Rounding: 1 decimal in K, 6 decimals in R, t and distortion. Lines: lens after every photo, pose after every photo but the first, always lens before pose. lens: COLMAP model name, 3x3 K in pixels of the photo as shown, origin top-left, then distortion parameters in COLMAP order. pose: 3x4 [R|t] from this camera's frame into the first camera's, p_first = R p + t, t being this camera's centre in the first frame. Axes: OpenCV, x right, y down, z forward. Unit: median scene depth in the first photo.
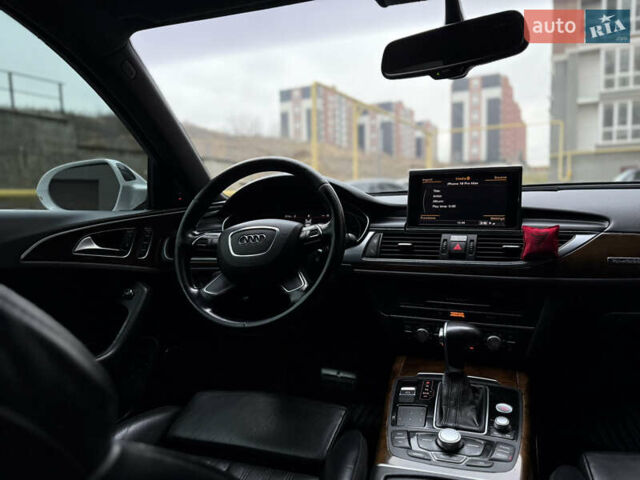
lens RADIAL K [[457.5, 0, 320.4], [0, 457.5, 245.0], [0, 0, 1]] dist [0.060656, -0.096501]
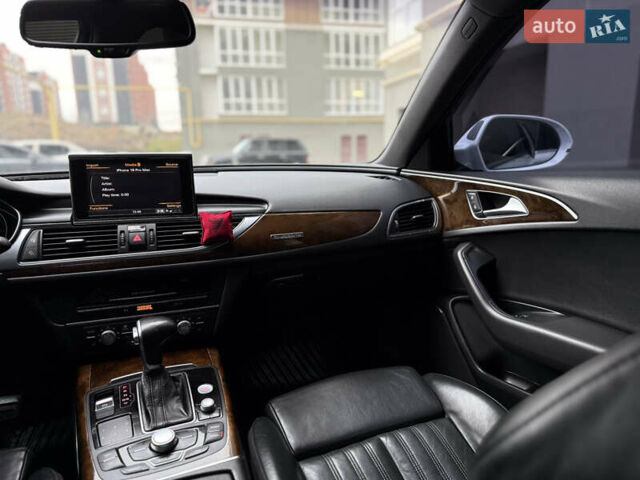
lens RADIAL K [[457.5, 0, 320.4], [0, 457.5, 245.0], [0, 0, 1]] dist [0.060656, -0.096501]
pose [[0.736814, -0.124081, 0.664612, -0.056570], [0.072696, 0.991856, 0.104583, -0.052779], [-0.672175, -0.028744, 0.739834, 0.038739]]
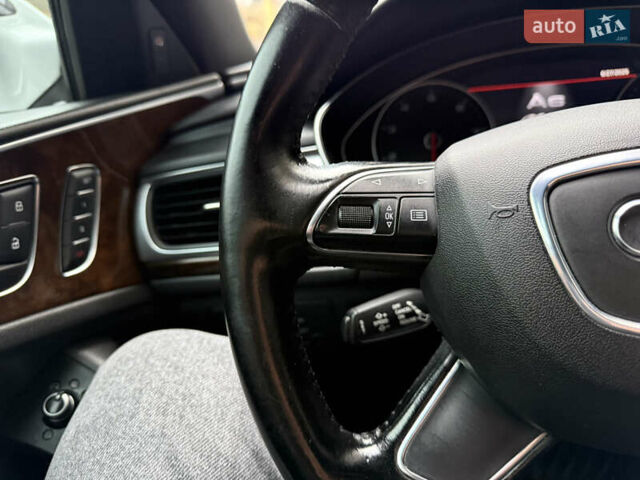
lens RADIAL K [[465.4, 0, 320.0], [0, 465.4, 240.0], [0, 0, 1]] dist [0.079174, -0.104848]
pose [[0.993046, -0.111679, 0.037253, -0.284883], [0.102571, 0.976049, 0.191854, -0.037806], [-0.057787, -0.186698, 0.980716, 0.820000]]
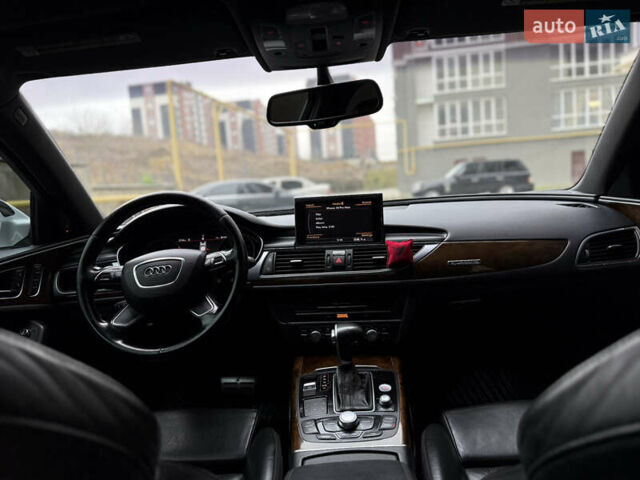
lens RADIAL K [[453.1, 0, 320.0], [0, 453.1, 240.0], [0, 0, 1]] dist [0.141703, -0.238499]
pose [[0.957874, -0.073586, 0.277603, -0.077301], [0.074944, 0.997171, 0.005730, -0.059111], [-0.277239, 0.015316, 0.960679, -0.140394]]
